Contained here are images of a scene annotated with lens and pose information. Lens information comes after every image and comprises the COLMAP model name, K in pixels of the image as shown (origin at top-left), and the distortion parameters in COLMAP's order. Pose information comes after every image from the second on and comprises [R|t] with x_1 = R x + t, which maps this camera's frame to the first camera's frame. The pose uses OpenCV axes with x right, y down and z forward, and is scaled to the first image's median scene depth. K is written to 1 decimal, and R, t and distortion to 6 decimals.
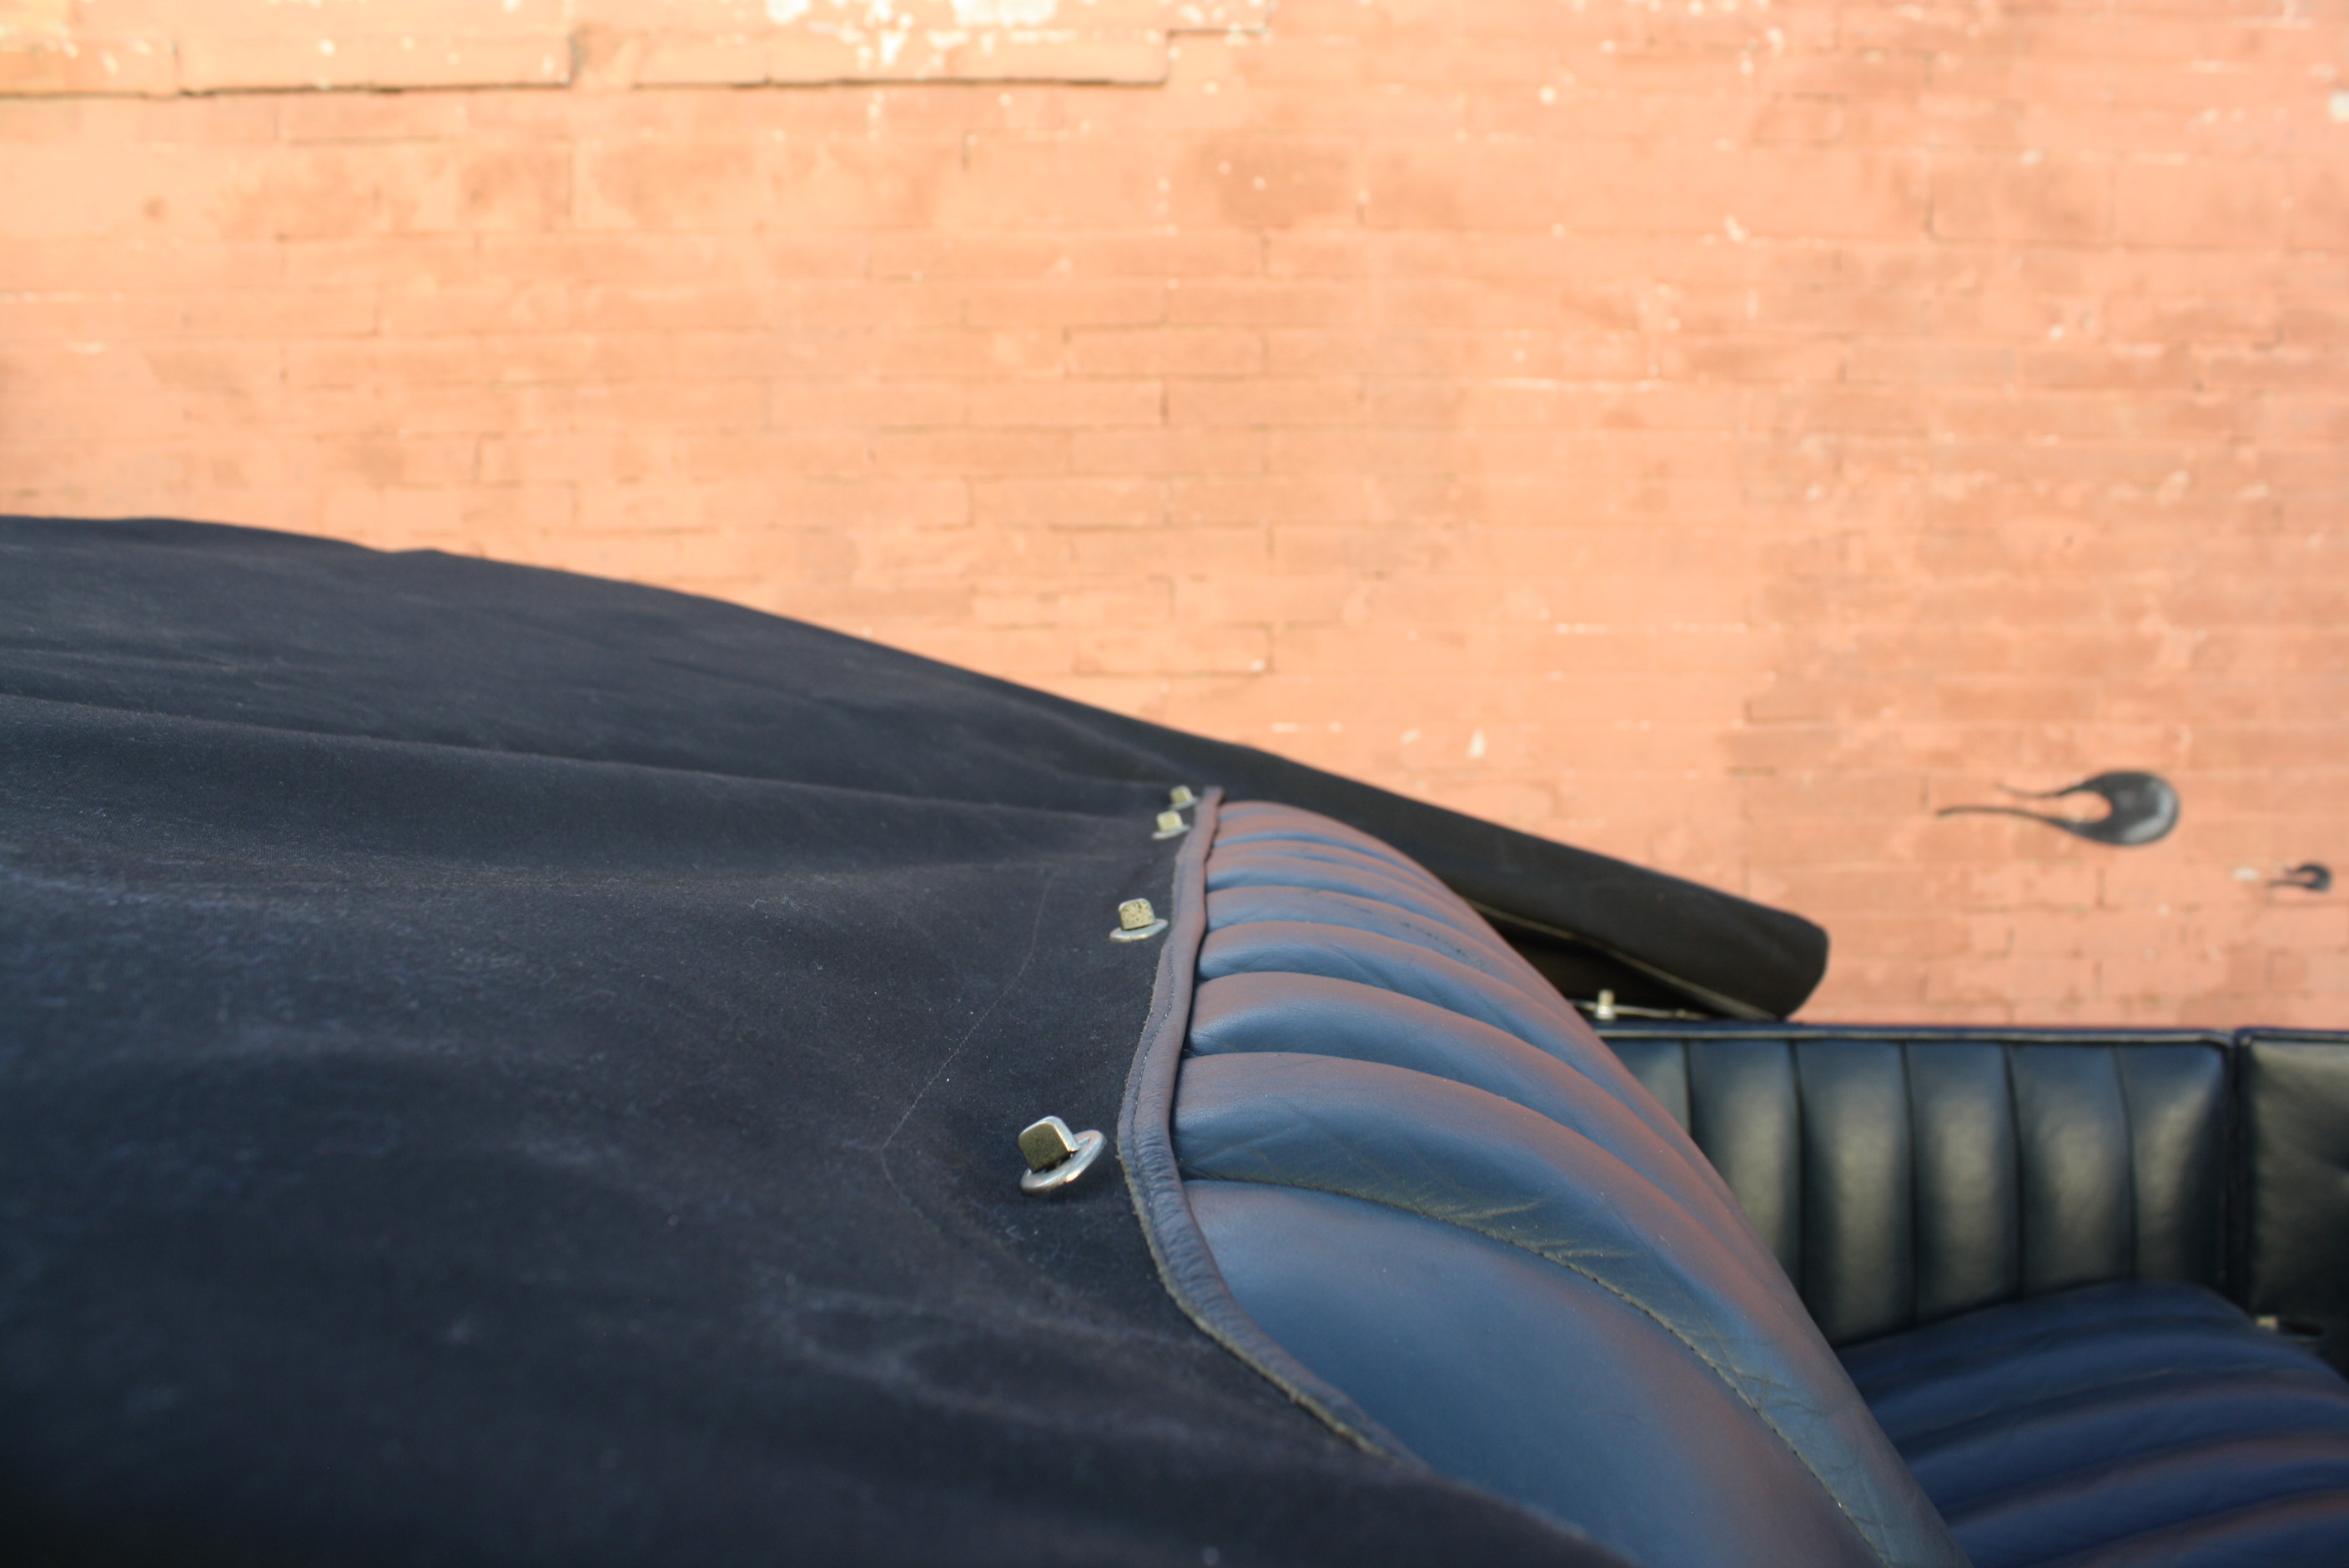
lens RADIAL K [[1975.5, 0, 1168.1], [0, 1975.5, 777.6], [0, 0, 1]] dist [-0.170665, 0.146208]
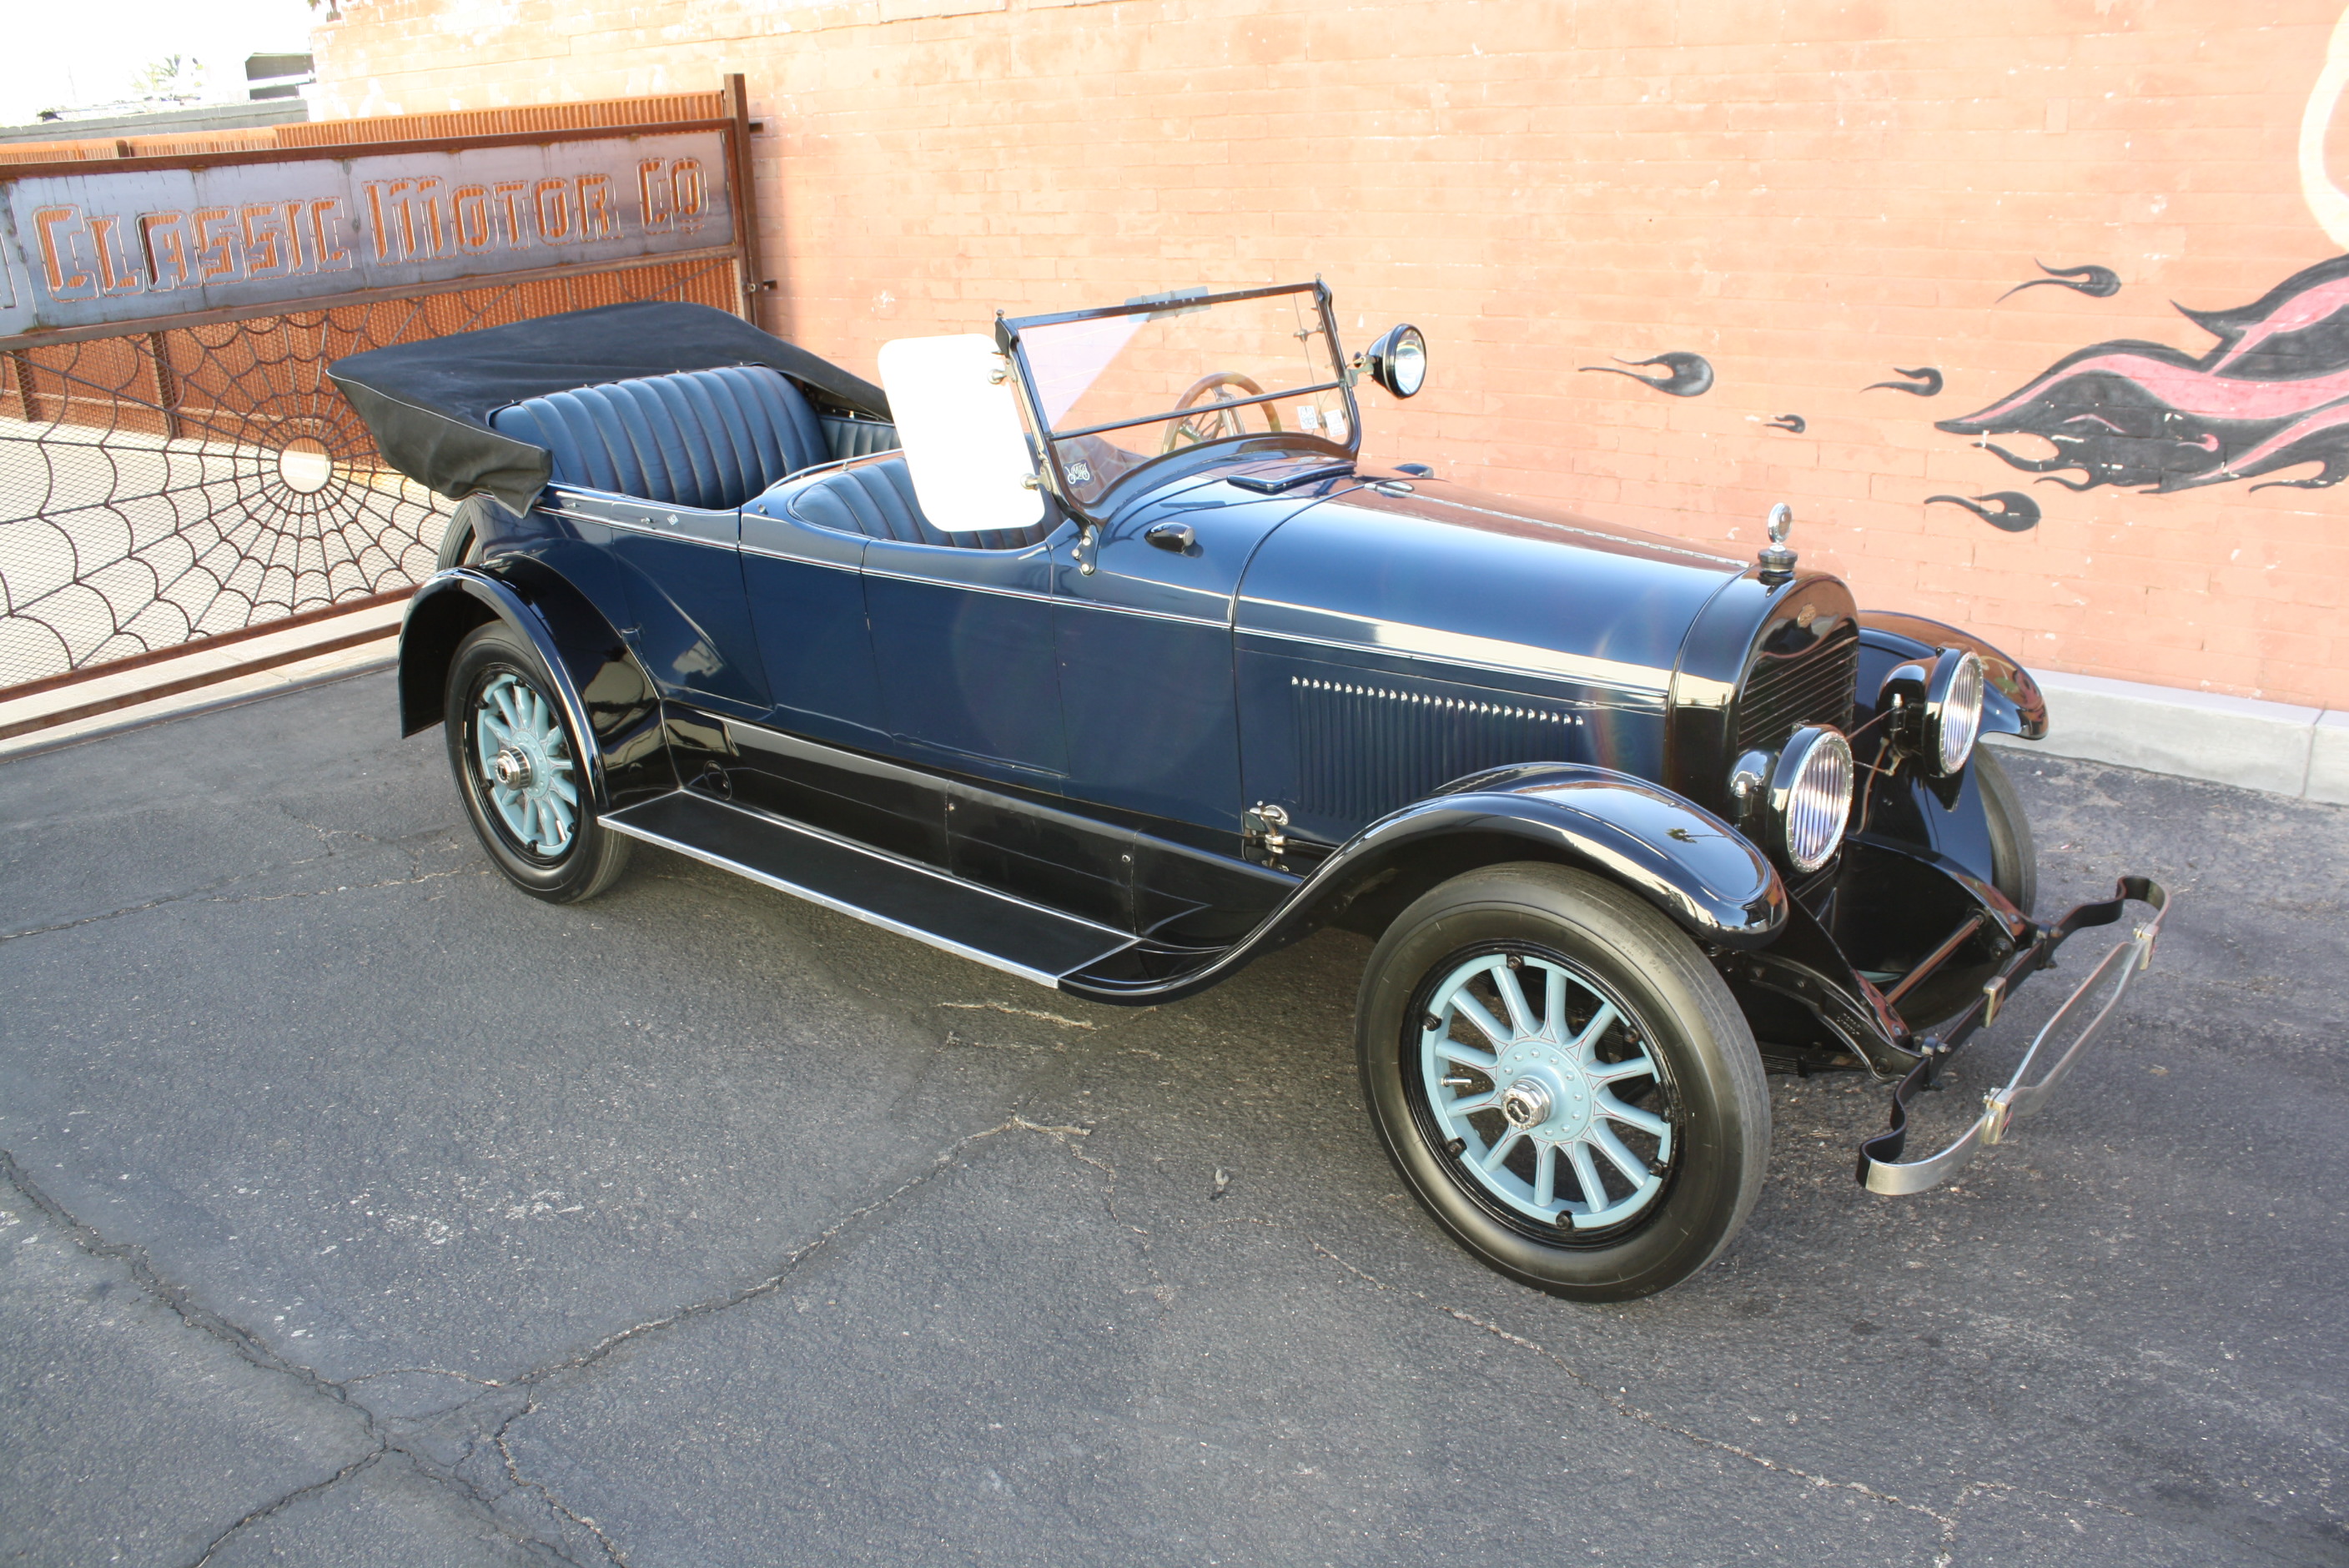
lens RADIAL K [[1975.5, 0, 1204.3], [0, 1975.5, 784.3], [0, 0, 1]] dist [-0.170665, 0.146208]
pose [[0.784999, 0.177584, -0.593499, 1.317222], [-0.011162, 0.961932, 0.273061, -0.107340], [0.619397, -0.207728, 0.757098, -0.717941]]
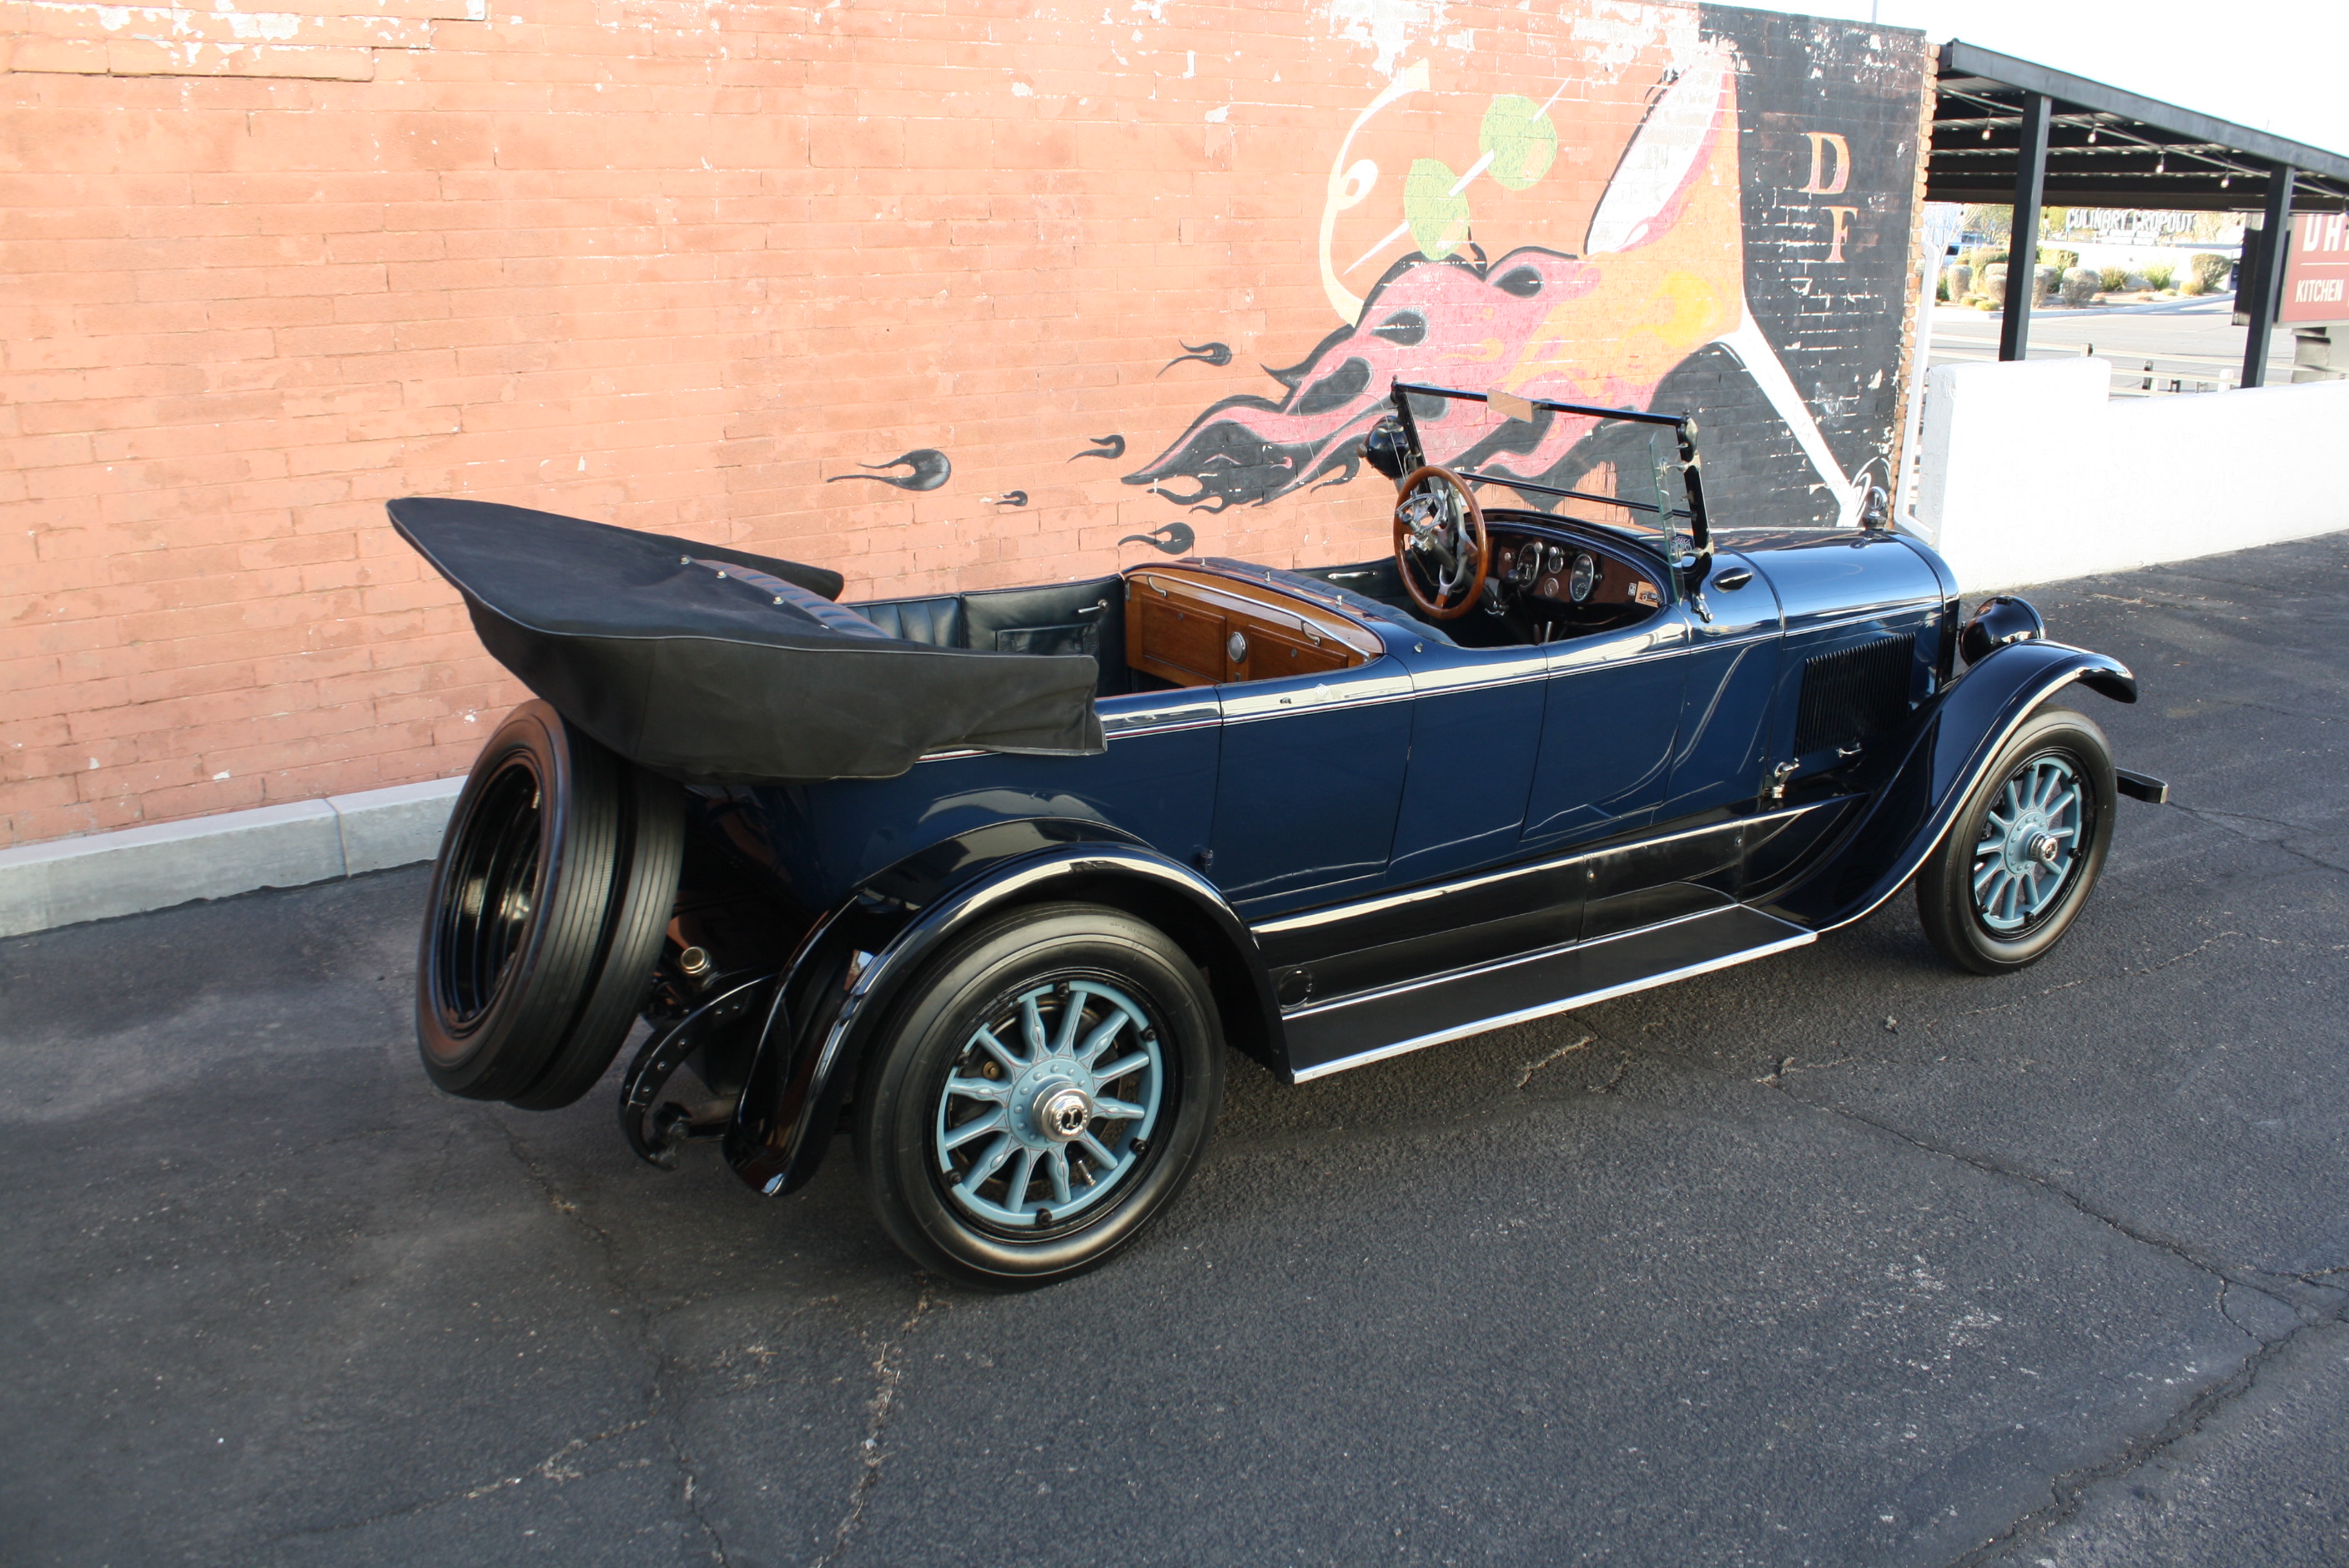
lens RADIAL K [[1975.5, 0, 1191.3], [0, 1975.5, 797.1], [0, 0, 1]] dist [-0.170665, 0.146208]
pose [[0.830551, -0.155456, 0.534807, -0.373998], [0.028134, 0.970740, 0.238480, -0.128324], [-0.556232, -0.183023, 0.810622, -0.794629]]
